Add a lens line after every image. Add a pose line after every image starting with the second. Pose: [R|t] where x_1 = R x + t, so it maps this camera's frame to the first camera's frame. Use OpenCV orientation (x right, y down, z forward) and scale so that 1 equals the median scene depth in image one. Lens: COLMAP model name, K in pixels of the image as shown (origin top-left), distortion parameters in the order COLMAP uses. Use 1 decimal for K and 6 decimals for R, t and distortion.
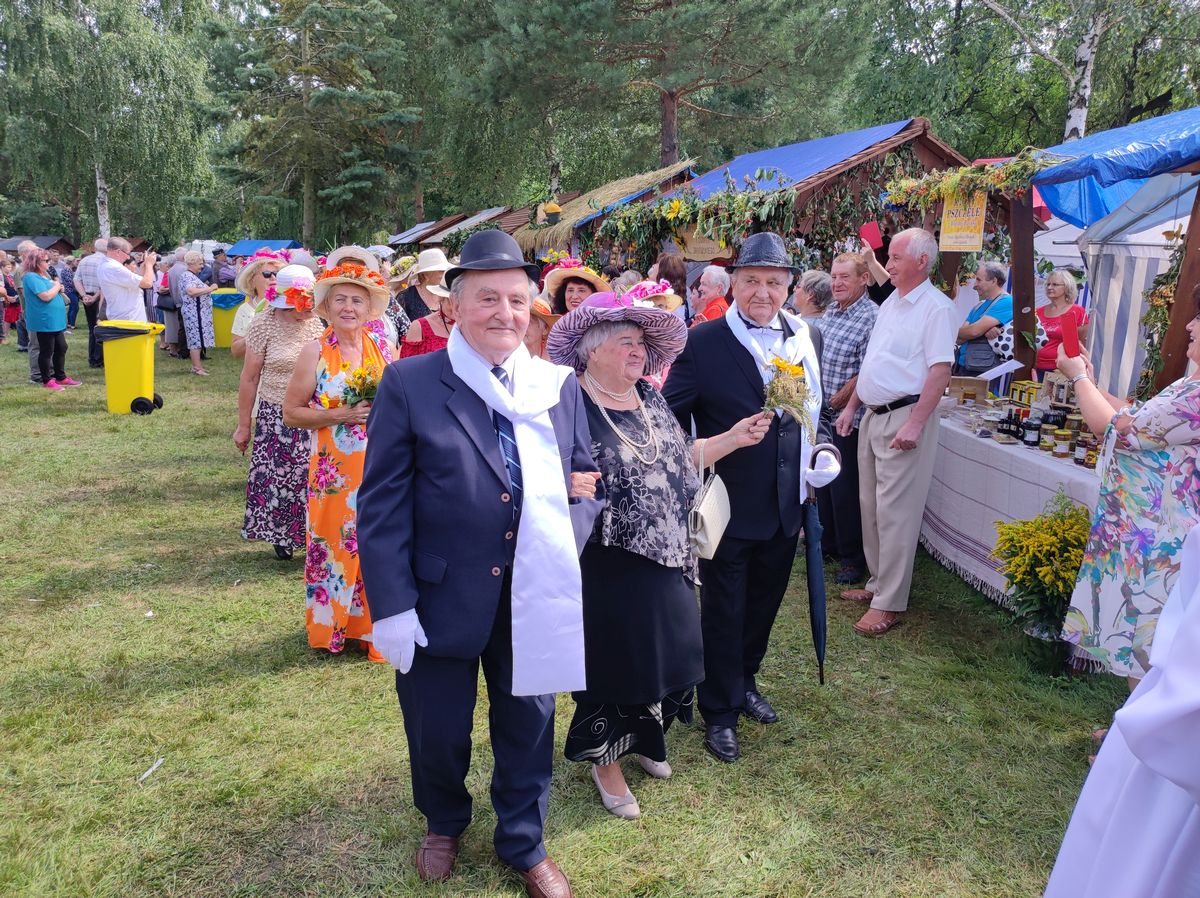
lens RADIAL K [[884.7, 0, 595.8], [0, 884.7, 451.9], [0, 0, 1]] dist [0.020929, -0.019597]
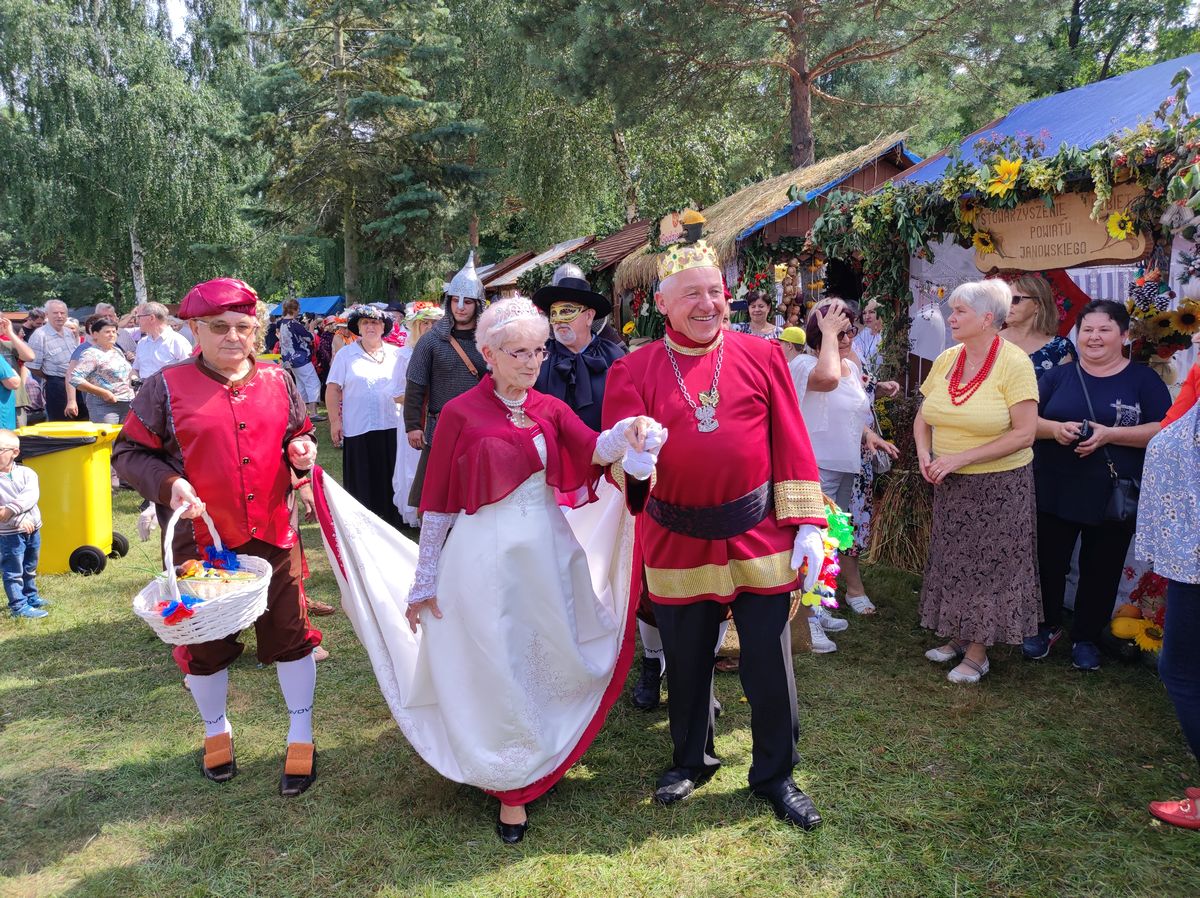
lens RADIAL K [[884.7, 0, 604.0], [0, 884.7, 456.6], [0, 0, 1]] dist [0.020929, -0.019597]
pose [[0.997607, -0.049577, -0.048197, -0.082416], [0.047636, 0.998039, -0.040616, -0.056310], [0.050116, 0.038223, 0.998012, 0.274434]]
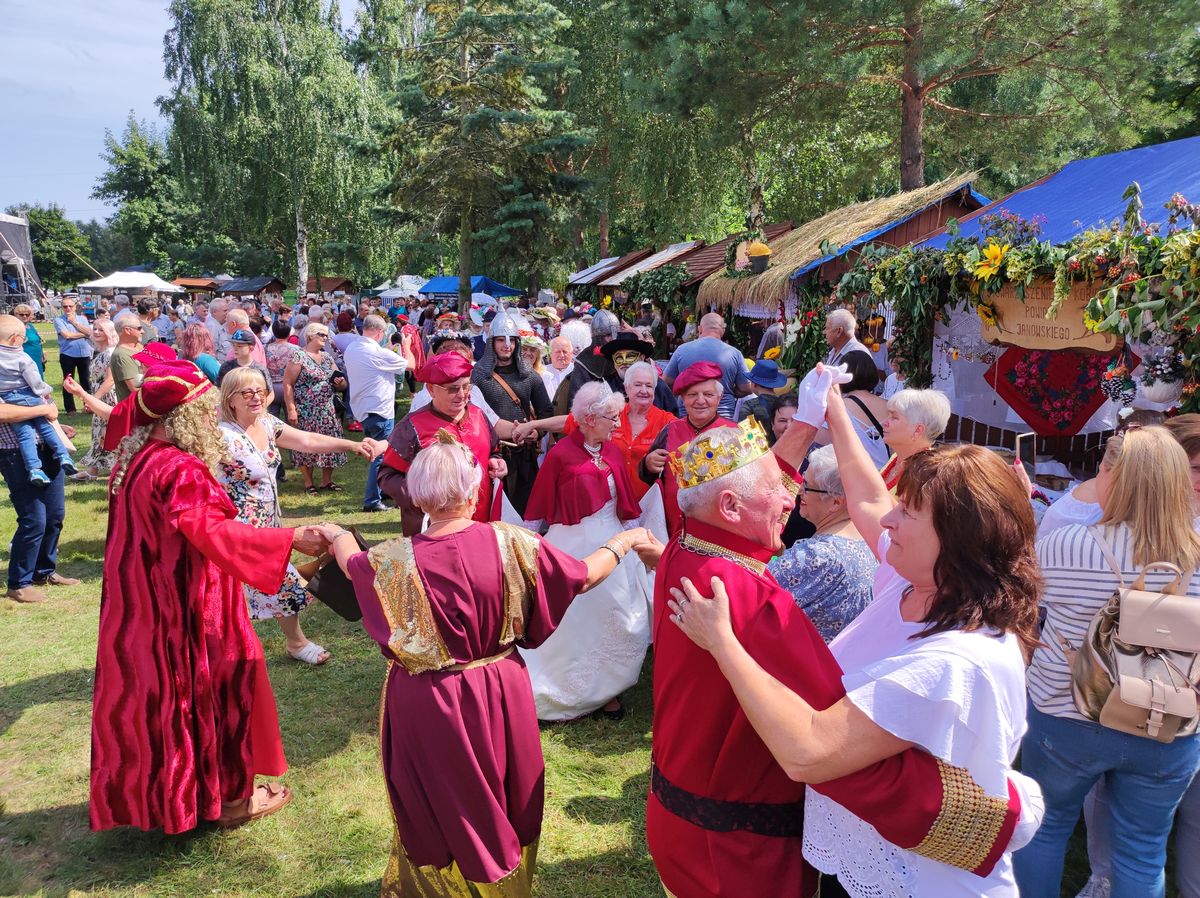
lens RADIAL K [[884.7, 0, 602.0], [0, 884.7, 456.9], [0, 0, 1]] dist [0.020929, -0.019597]
pose [[0.978421, 0.018616, -0.205783, -0.019729], [-0.022910, 0.999566, -0.018503, -0.081707], [0.205349, 0.022818, 0.978423, 0.247649]]
